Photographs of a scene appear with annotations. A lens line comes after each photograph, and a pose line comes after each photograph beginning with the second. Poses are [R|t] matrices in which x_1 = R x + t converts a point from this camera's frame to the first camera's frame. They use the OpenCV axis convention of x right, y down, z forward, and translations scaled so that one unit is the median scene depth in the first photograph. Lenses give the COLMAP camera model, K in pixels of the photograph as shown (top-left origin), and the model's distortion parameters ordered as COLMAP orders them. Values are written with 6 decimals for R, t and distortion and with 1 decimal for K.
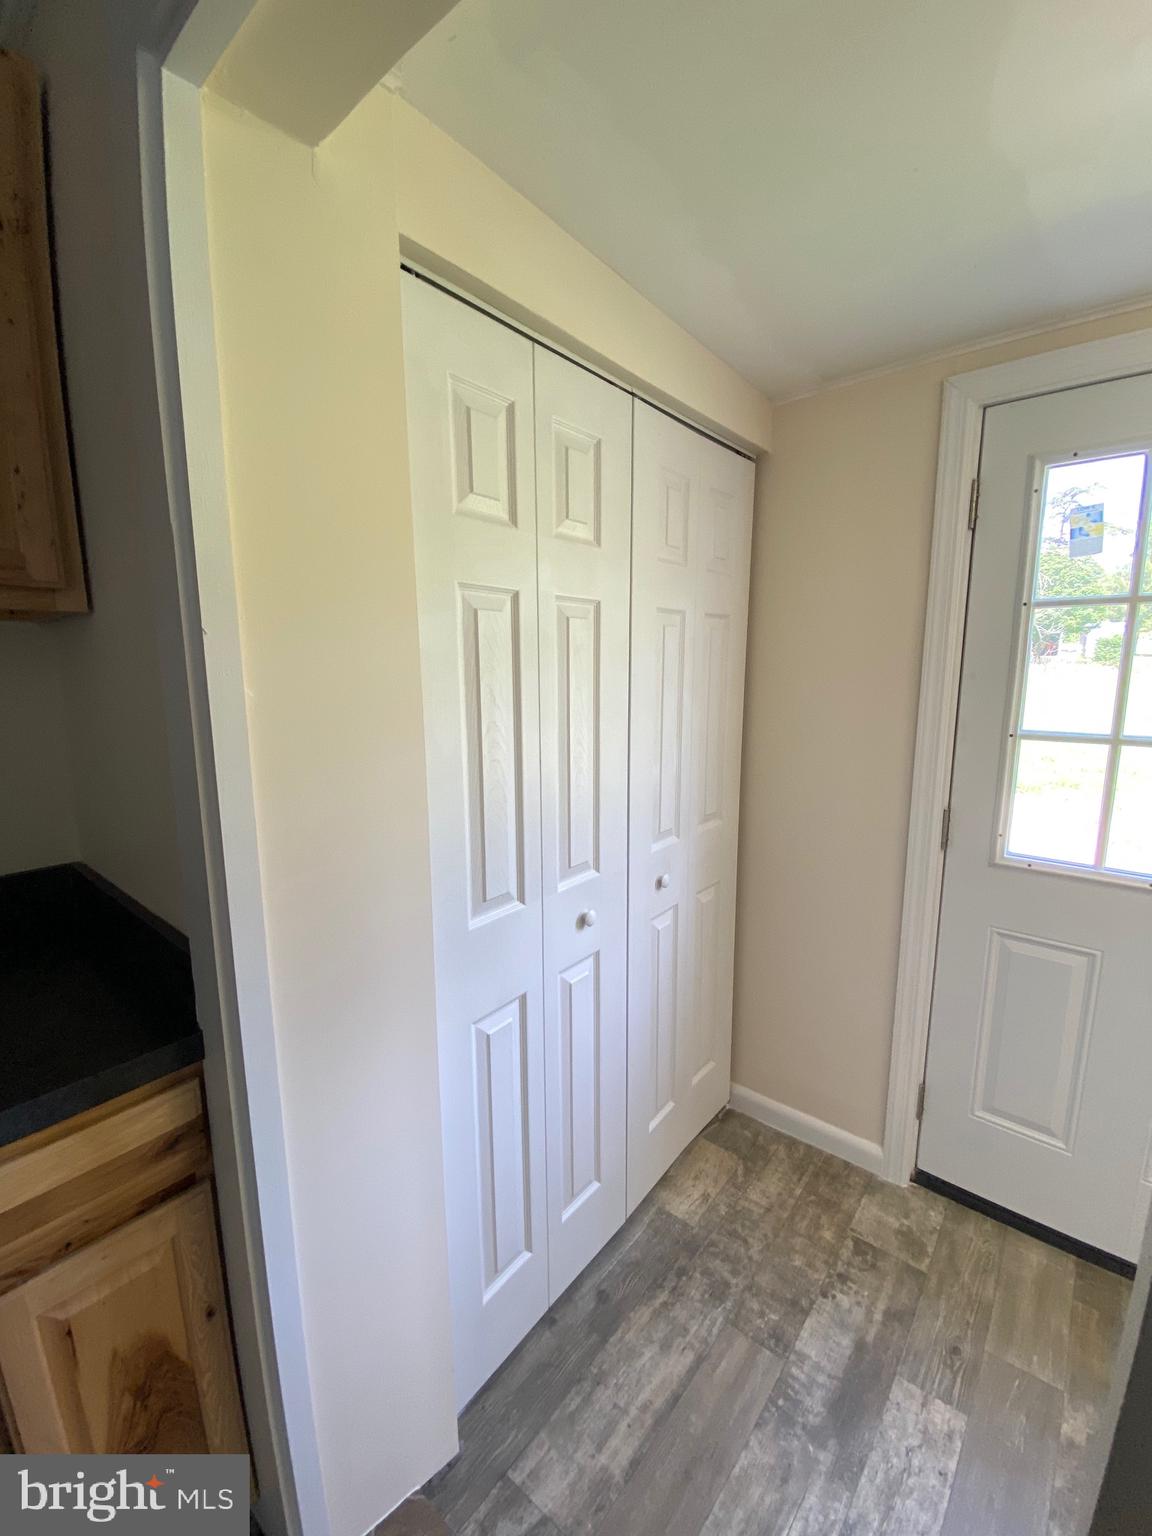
lens RADIAL K [[628.3, 0, 581.0], [0, 628.3, 762.5], [0, 0, 1]] dist [0.015594, -0.018220]
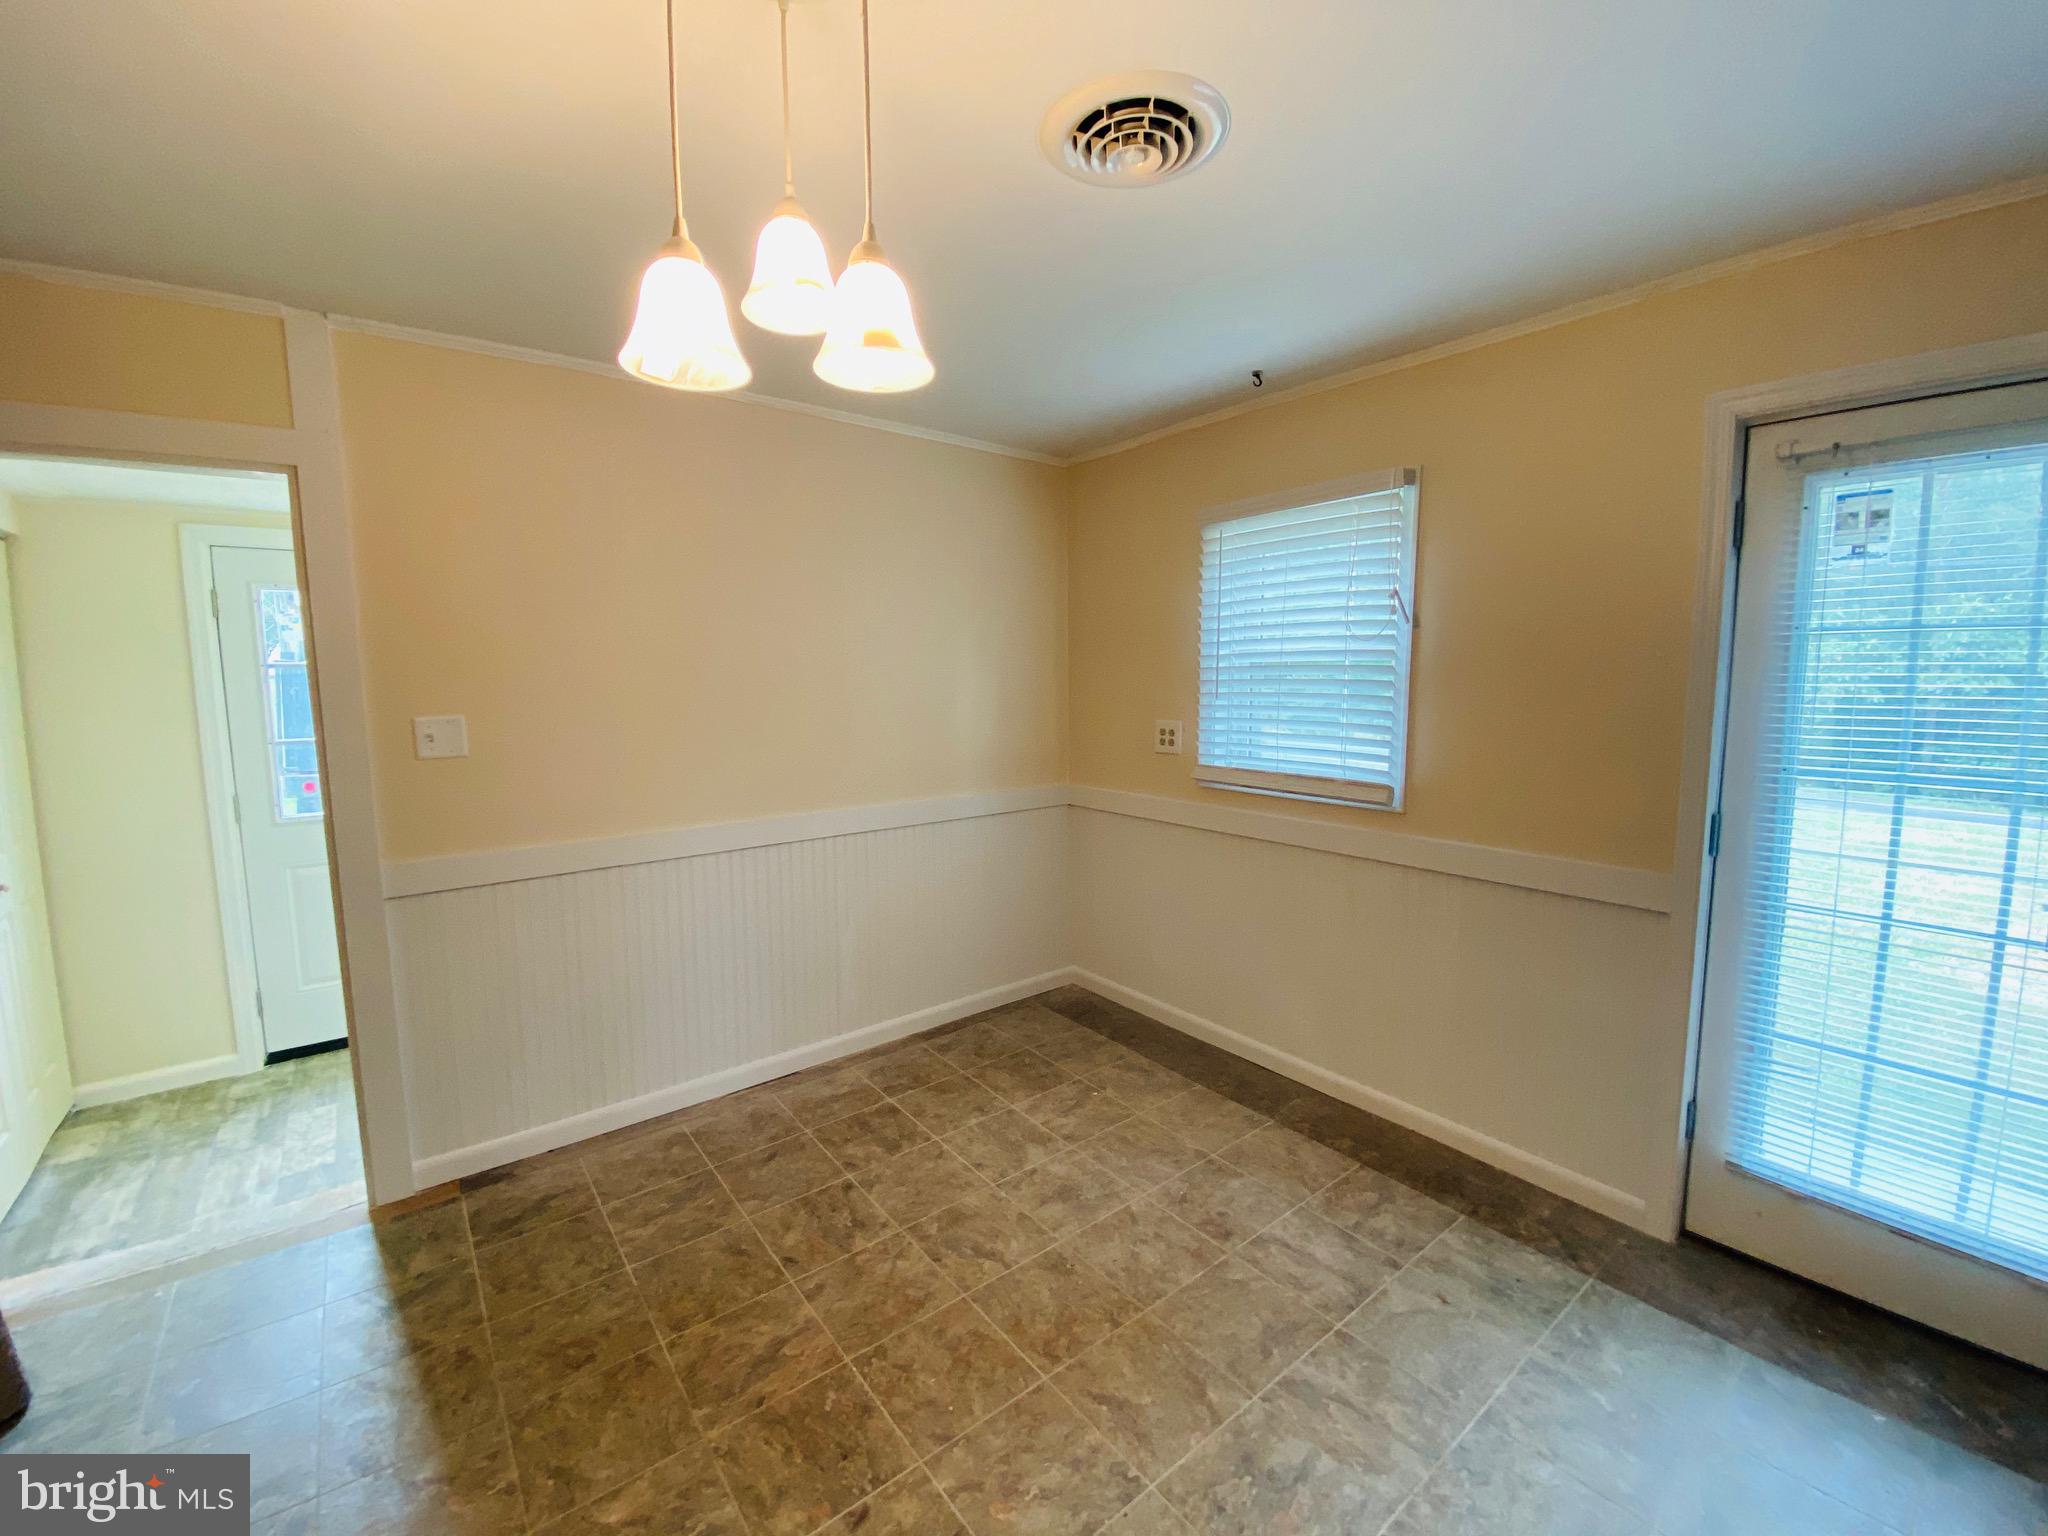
lens RADIAL K [[837.7, 0, 1025.8], [0, 837.7, 761.6], [0, 0, 1]] dist [0.015594, -0.018220]
pose [[0.207405, -0.102068, 0.972916, -0.991632], [0.167235, 0.983601, 0.067538, 0.179671], [-0.963854, 0.148698, 0.221073, -1.311707]]
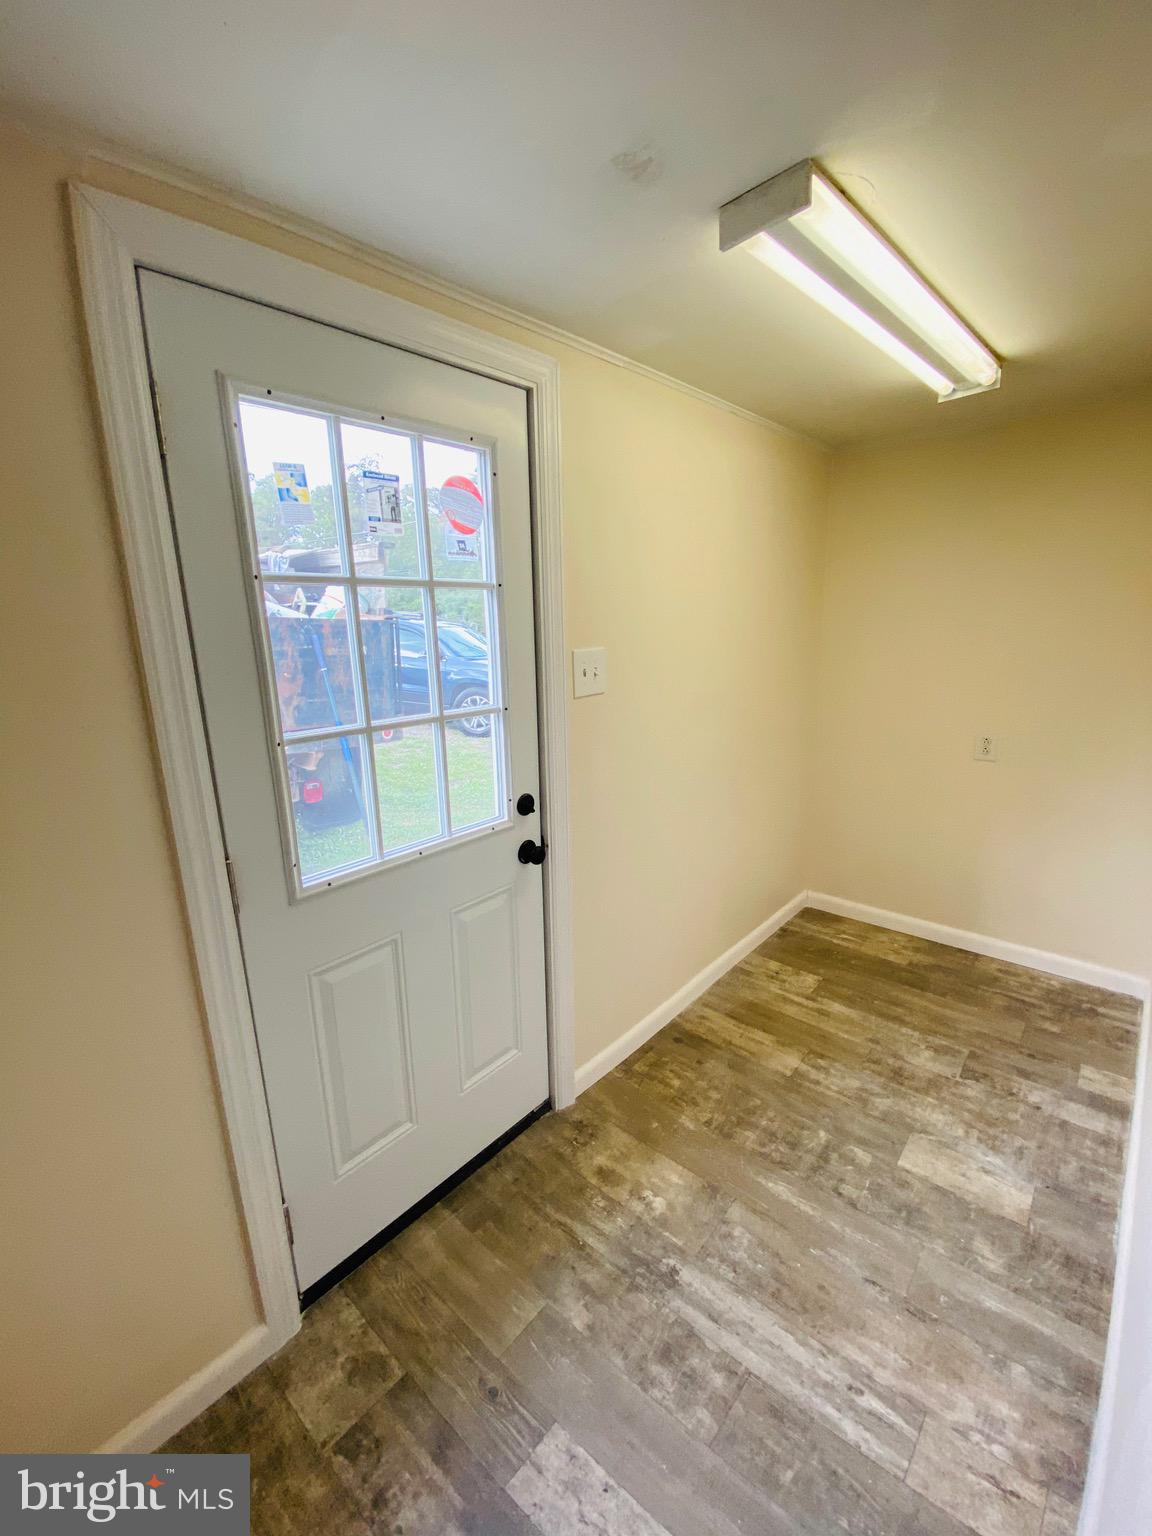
lens RADIAL K [[628.3, 0, 581.0], [0, 628.3, 762.5], [0, 0, 1]] dist [0.015594, -0.018220]
pose [[0.037784, -0.223087, 0.974066, -0.081883], [0.177701, 0.960726, 0.213139, -0.118764], [-0.983359, 0.165039, 0.075942, 0.549312]]
